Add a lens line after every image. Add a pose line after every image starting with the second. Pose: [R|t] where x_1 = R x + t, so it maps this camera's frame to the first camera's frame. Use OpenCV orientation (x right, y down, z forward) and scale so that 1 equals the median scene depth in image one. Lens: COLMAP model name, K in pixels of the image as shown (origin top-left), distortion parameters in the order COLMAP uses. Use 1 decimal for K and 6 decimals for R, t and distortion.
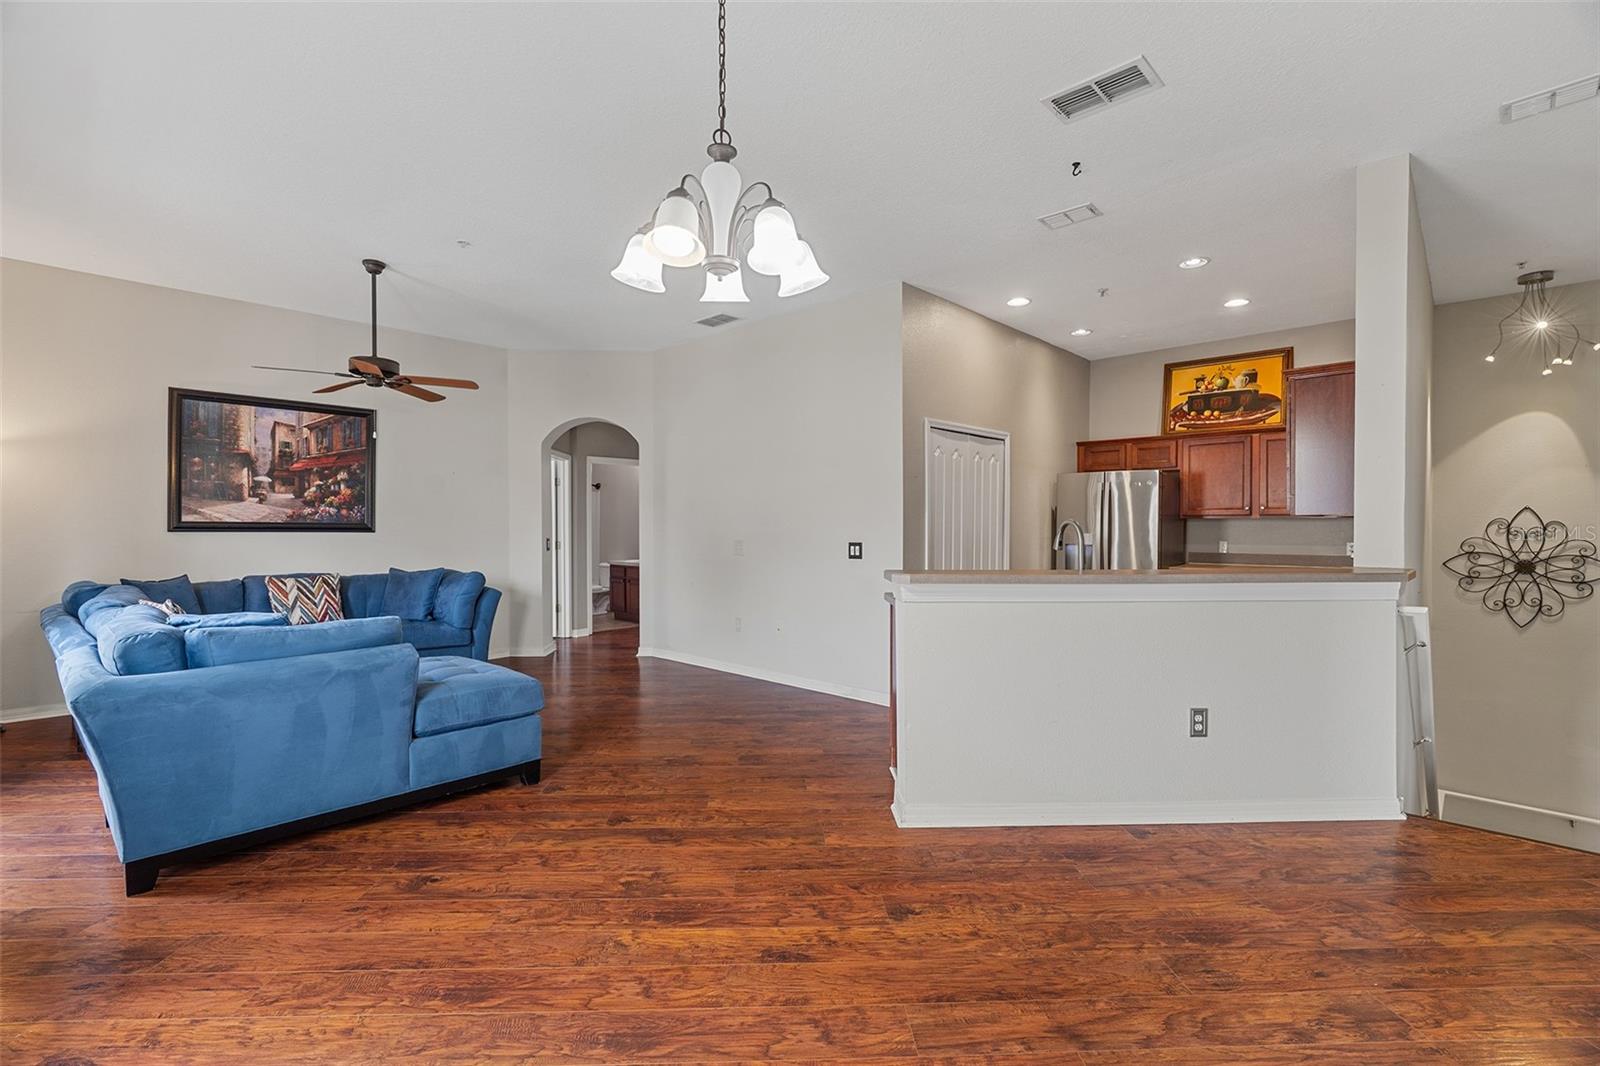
lens RADIAL K [[721.0, 0, 800.8], [0, 721.0, 533.9], [0, 0, 1]] dist [-0.008715, 0.001985]
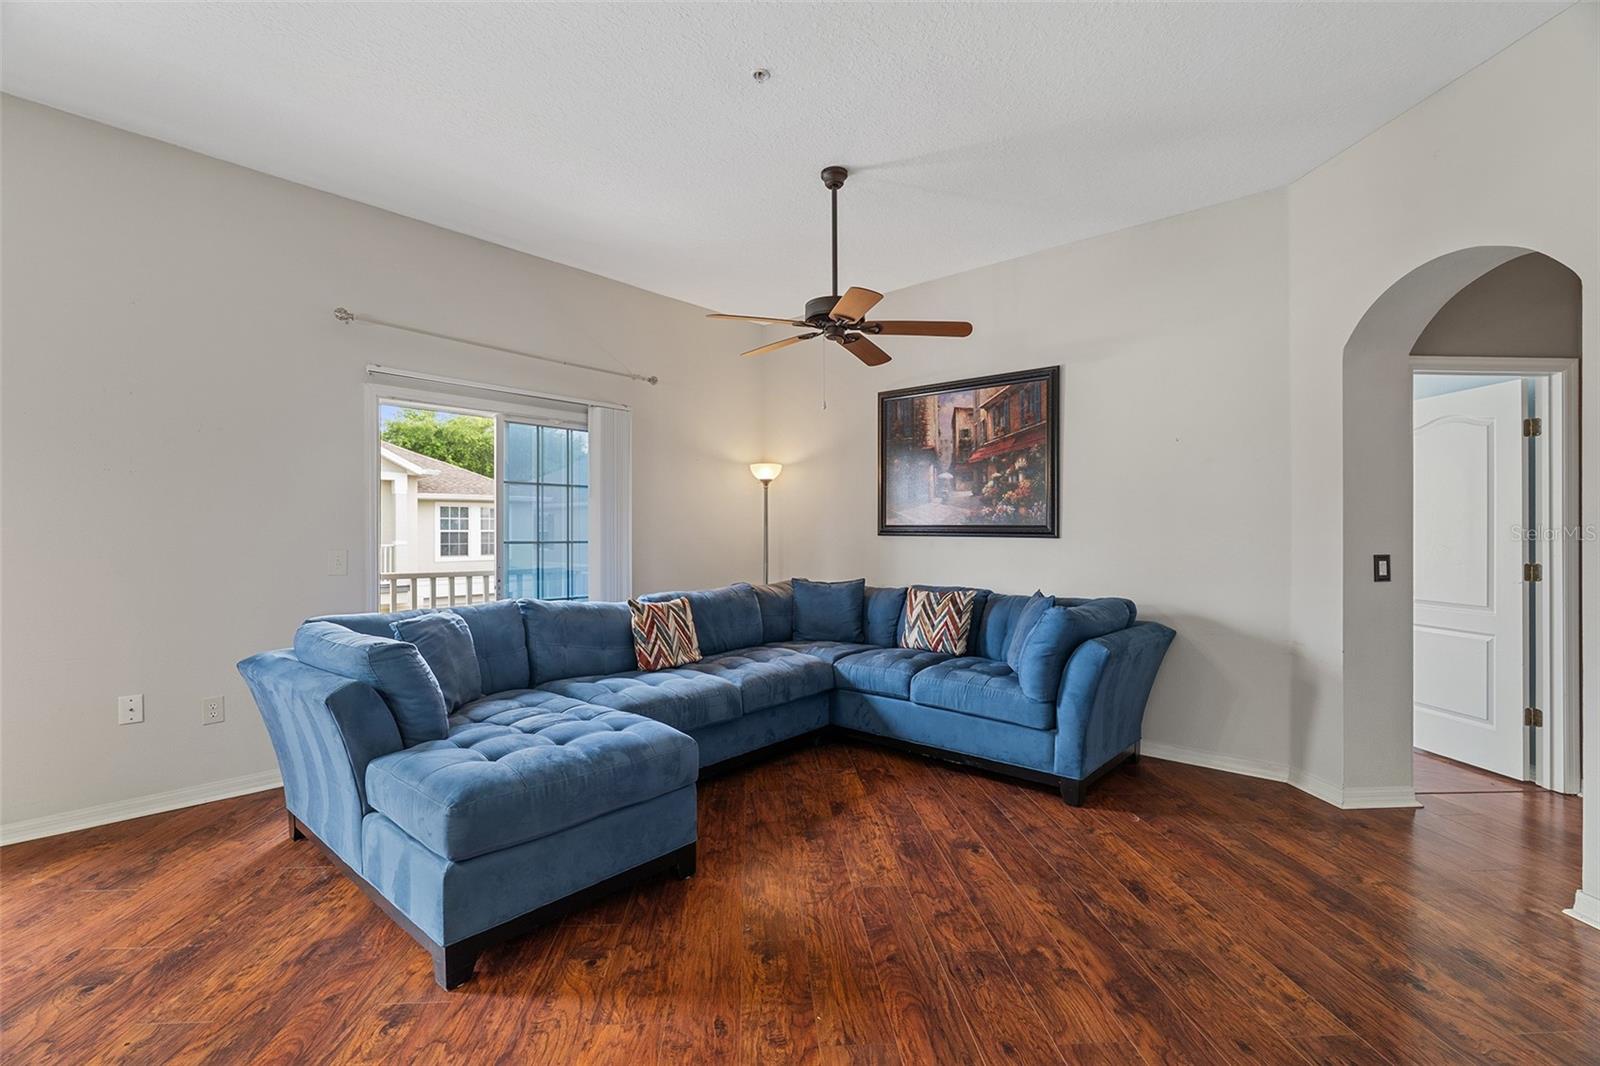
lens RADIAL K [[721.0, 0, 793.2], [0, 721.0, 529.1], [0, 0, 1]] dist [-0.008715, 0.001985]
pose [[0.021145, -0.005492, -0.999761, 0.122845], [-0.009966, 0.999934, -0.005704, -0.004555], [0.999727, 0.010085, 0.021089, 0.790319]]
